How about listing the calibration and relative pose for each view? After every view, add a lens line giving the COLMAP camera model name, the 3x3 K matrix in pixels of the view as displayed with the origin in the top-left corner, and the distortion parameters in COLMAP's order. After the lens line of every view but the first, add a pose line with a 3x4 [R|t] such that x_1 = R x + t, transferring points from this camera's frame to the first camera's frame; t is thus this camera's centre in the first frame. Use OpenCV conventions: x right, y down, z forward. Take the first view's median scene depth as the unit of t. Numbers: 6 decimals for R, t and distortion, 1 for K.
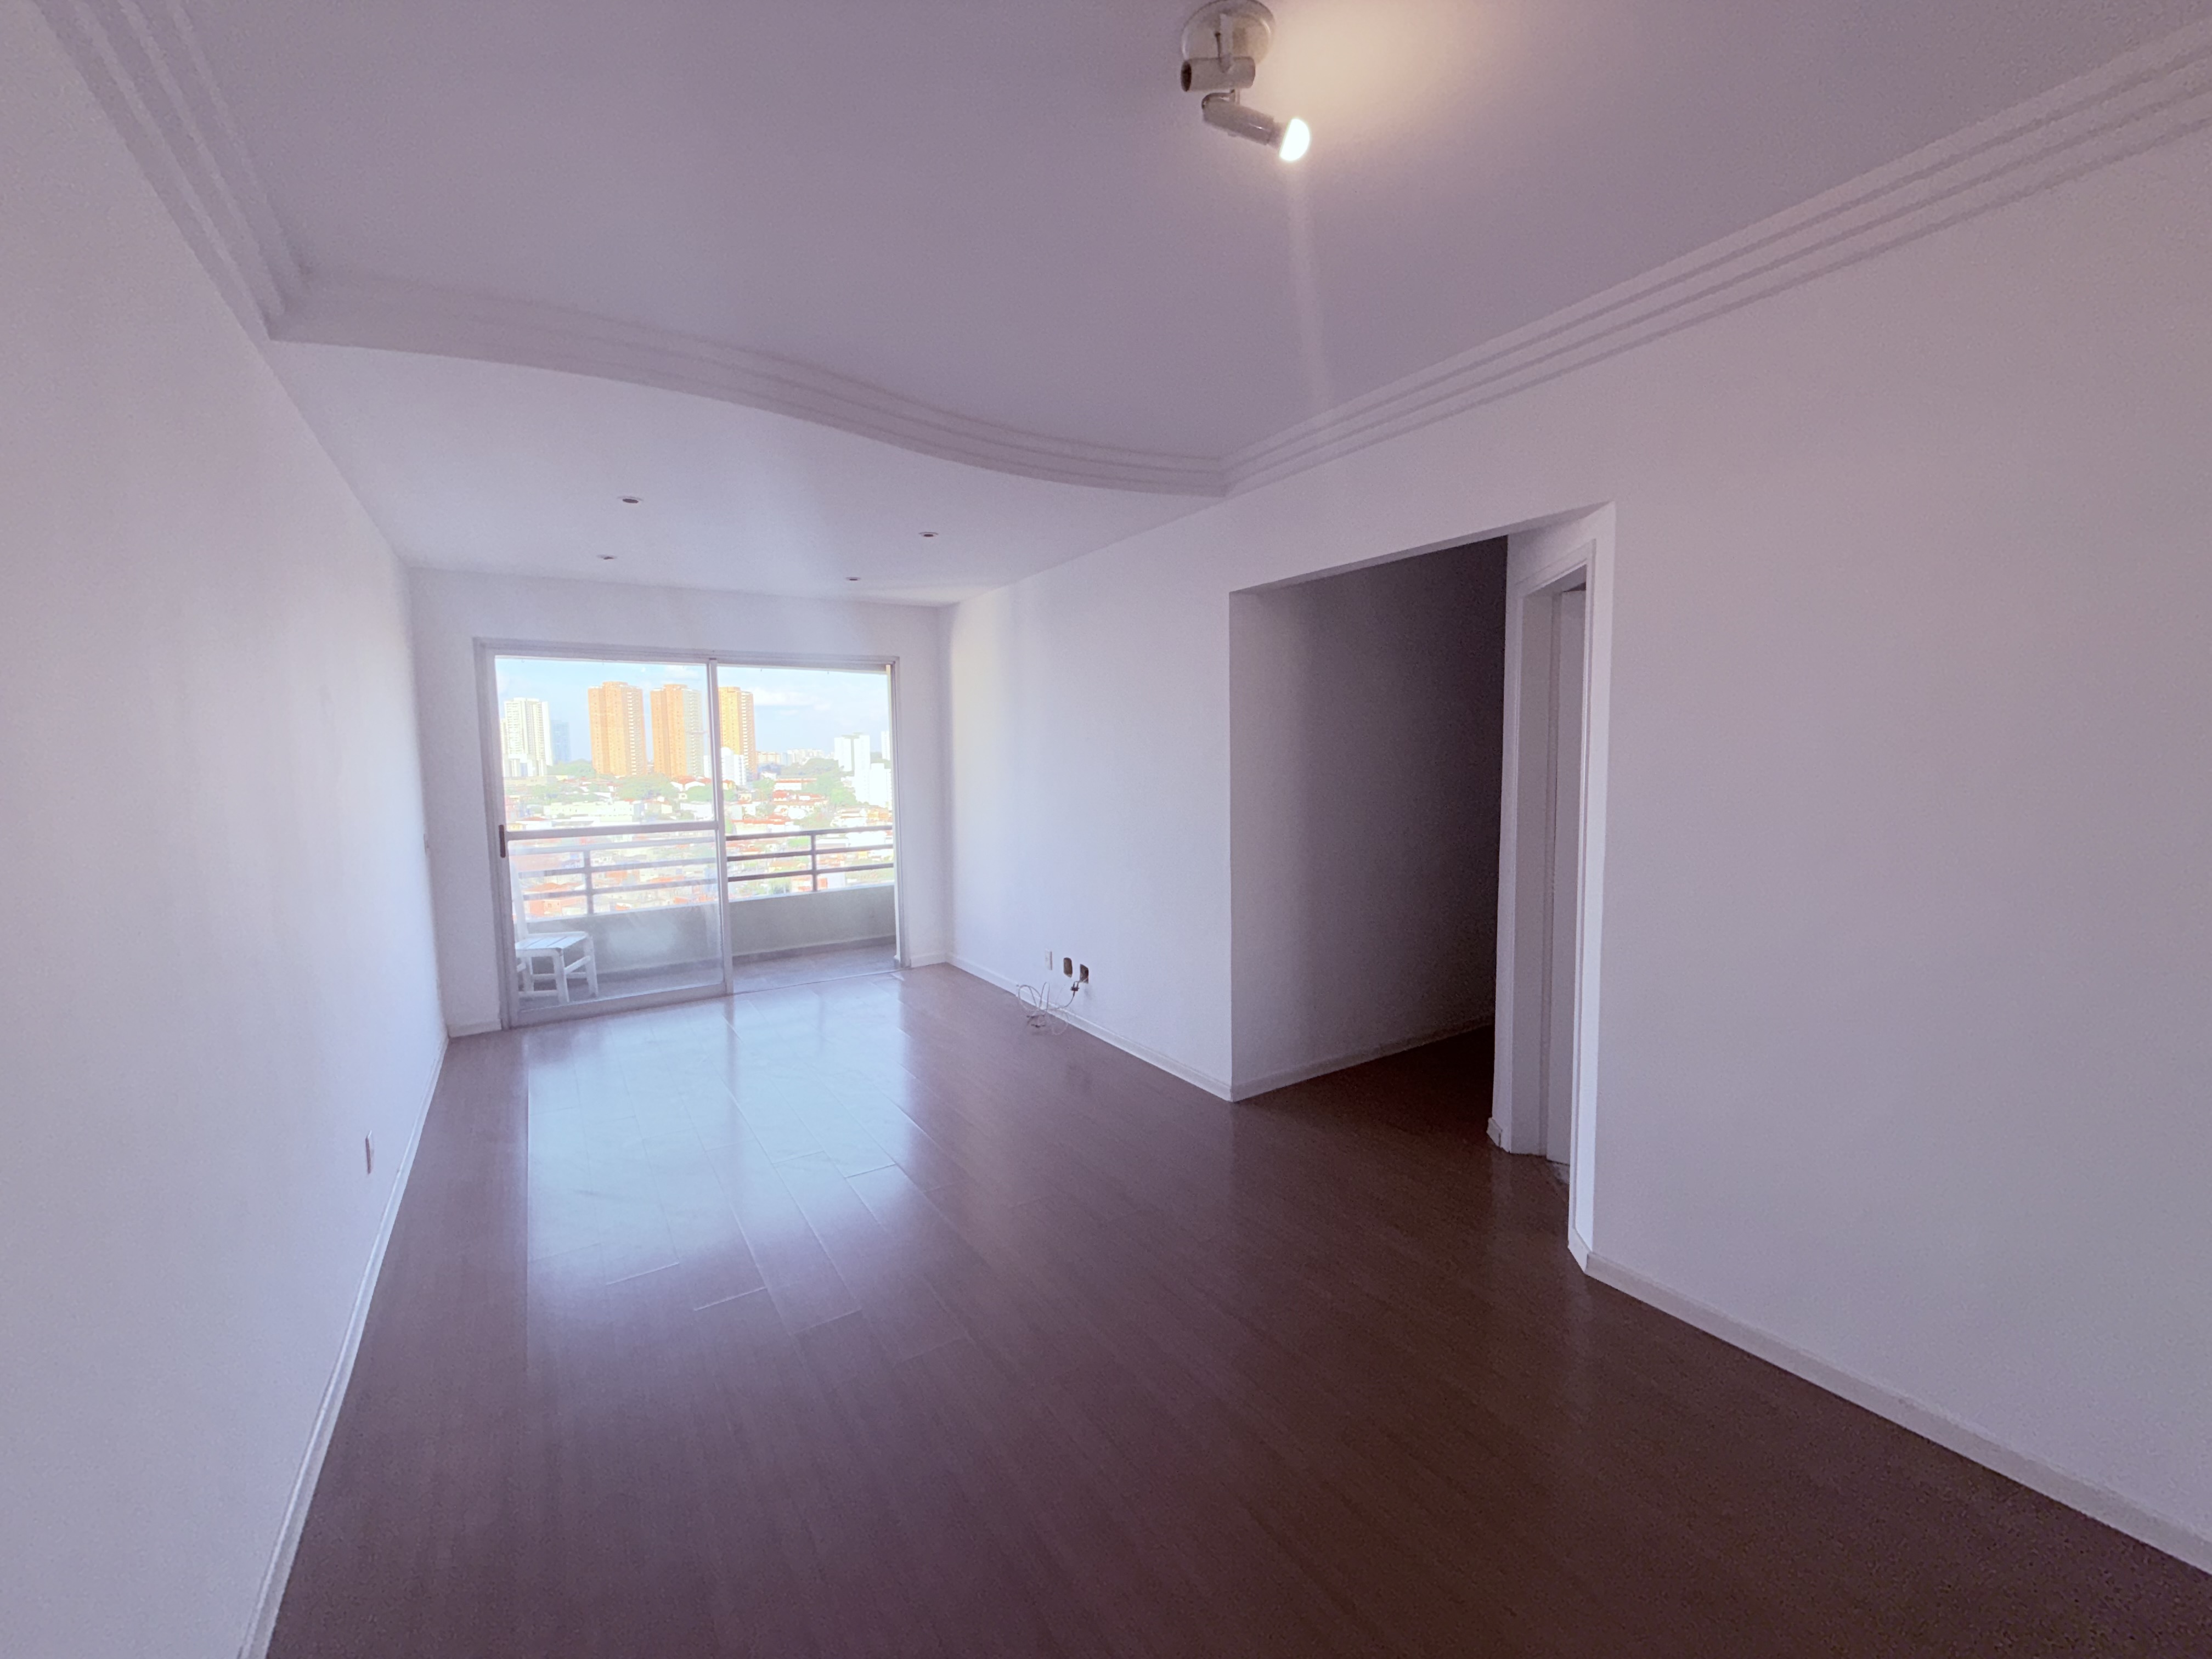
lens RADIAL K [[882.4, 0, 1102.0], [0, 882.4, 836.2], [0, 0, 1]] dist [0.001657, -0.000474]
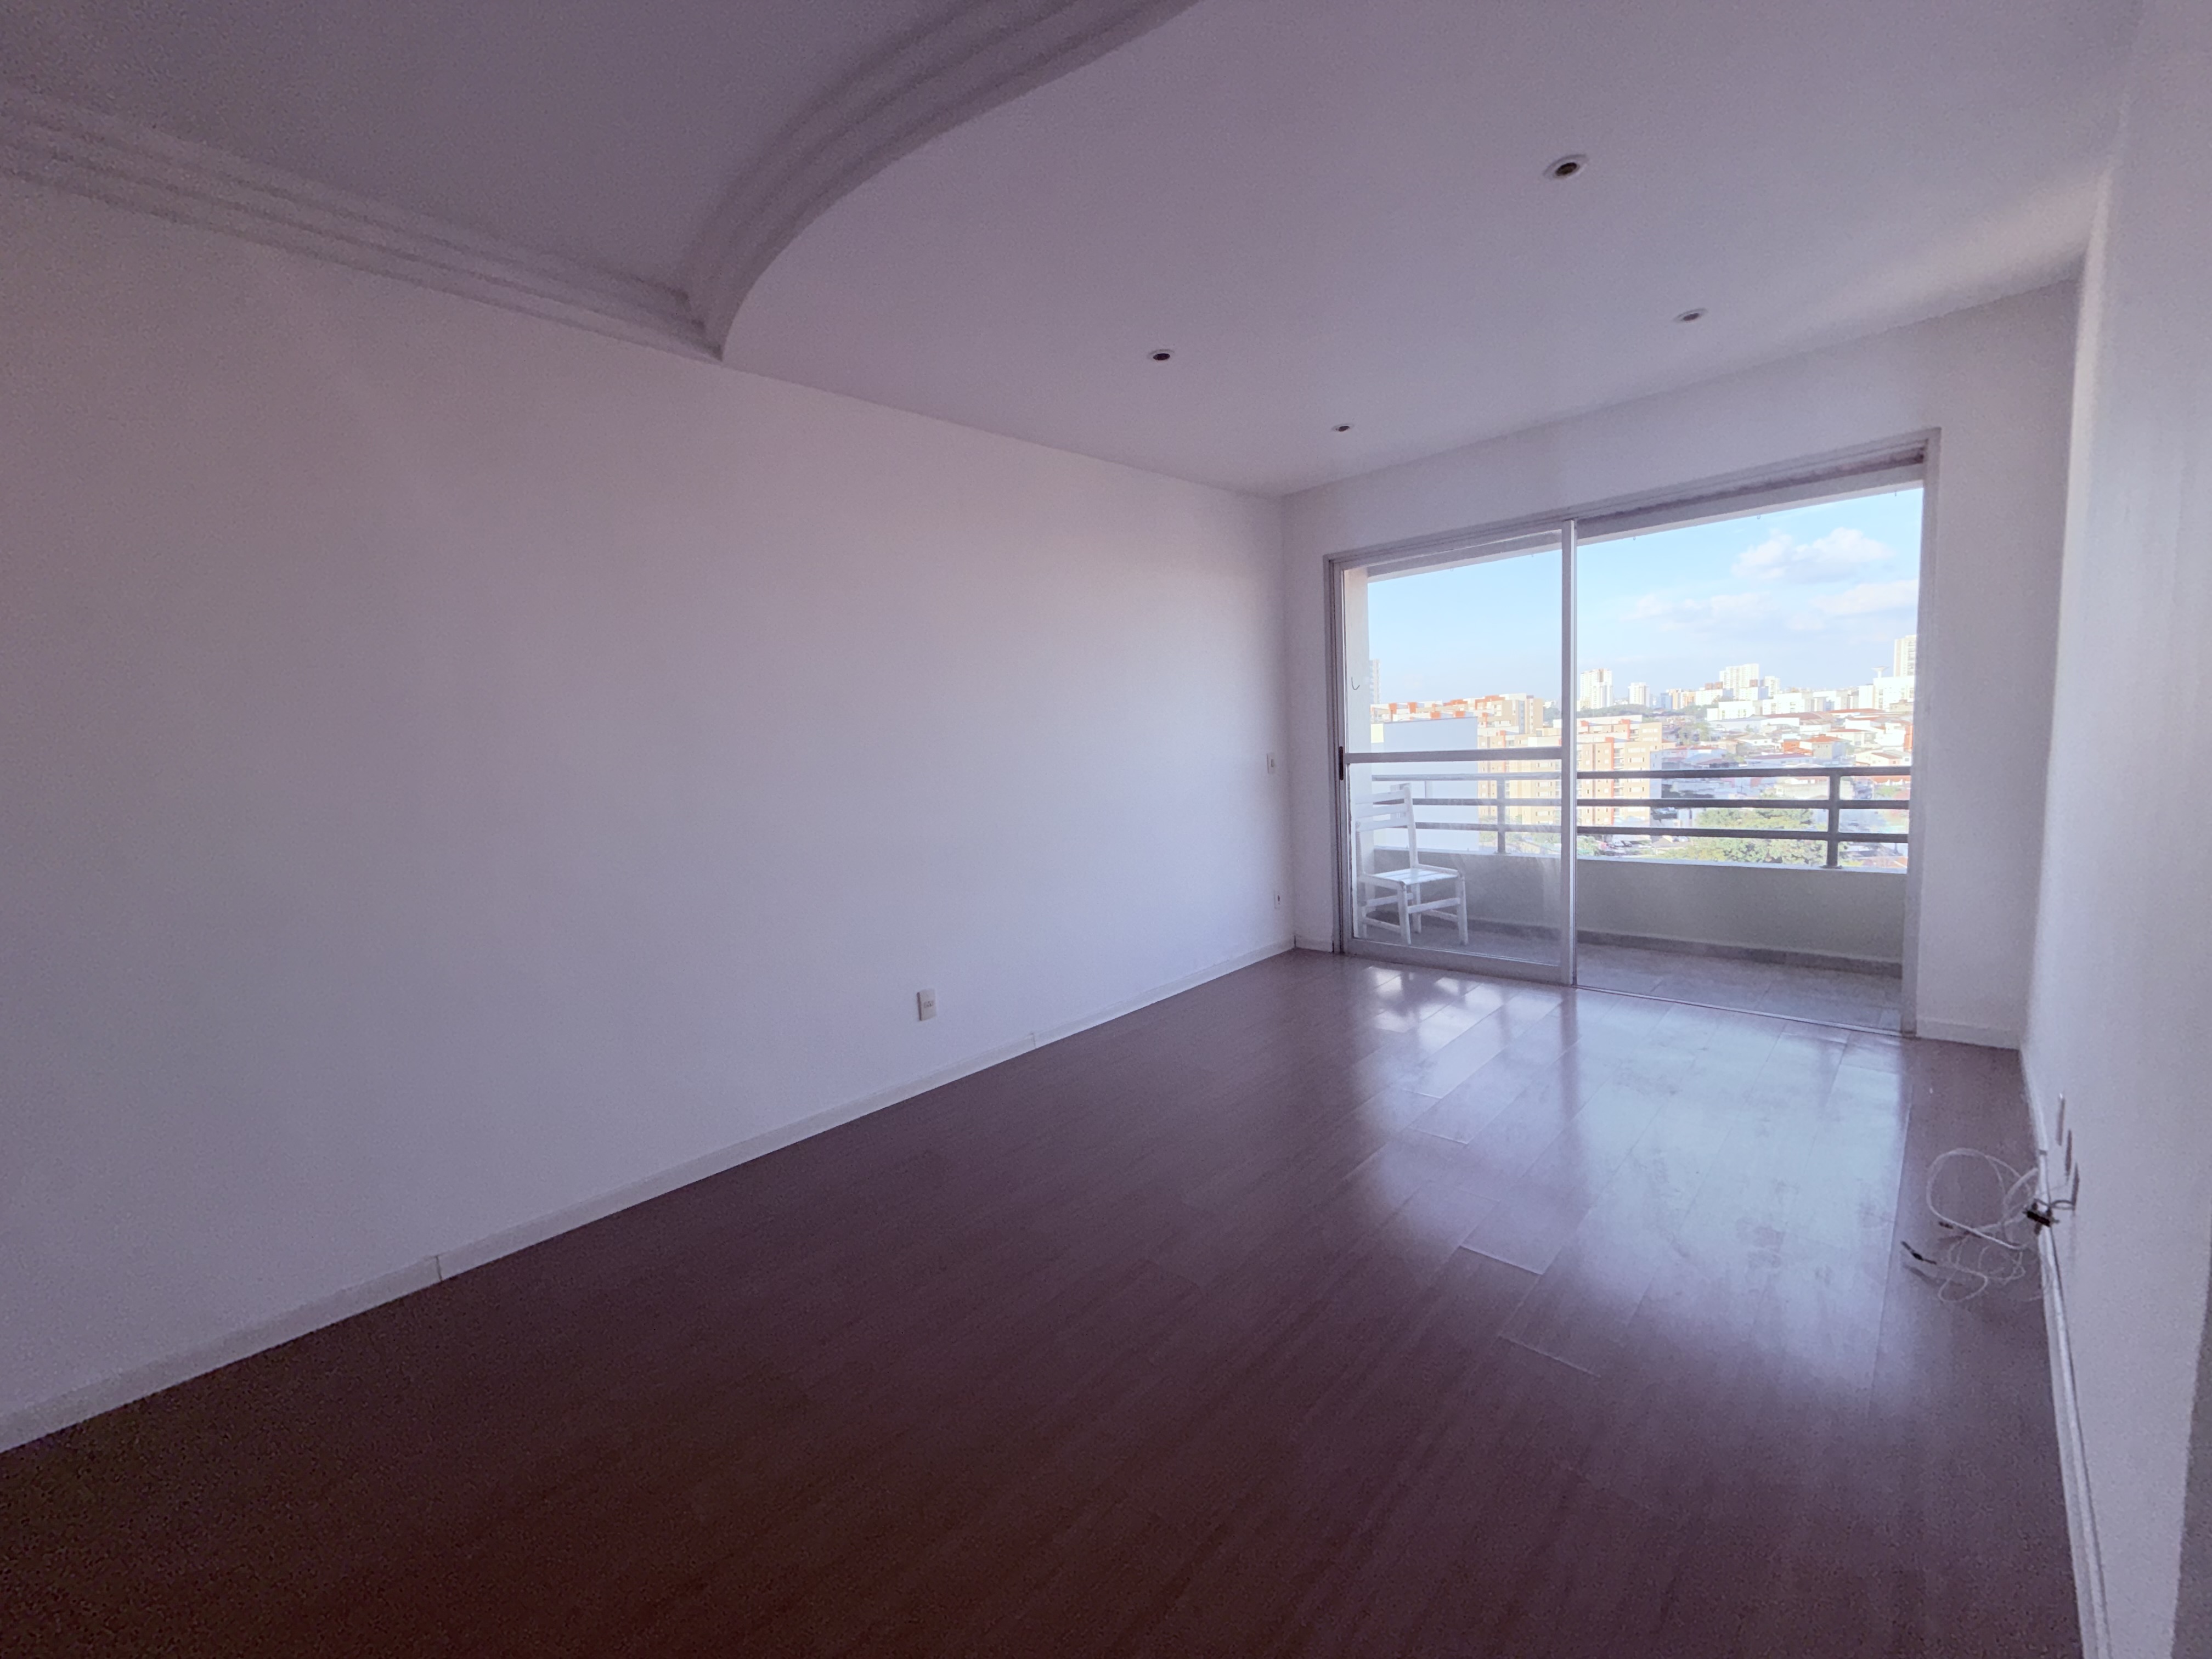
lens RADIAL K [[882.4, 0, 1102.0], [0, 882.4, 835.4], [0, 0, 1]] dist [0.001657, -0.000474]
pose [[0.226170, 0.114375, -0.967350, 0.172958], [-0.037344, 0.993371, 0.108720, -0.009187], [0.973372, 0.011535, 0.228942, 0.413821]]
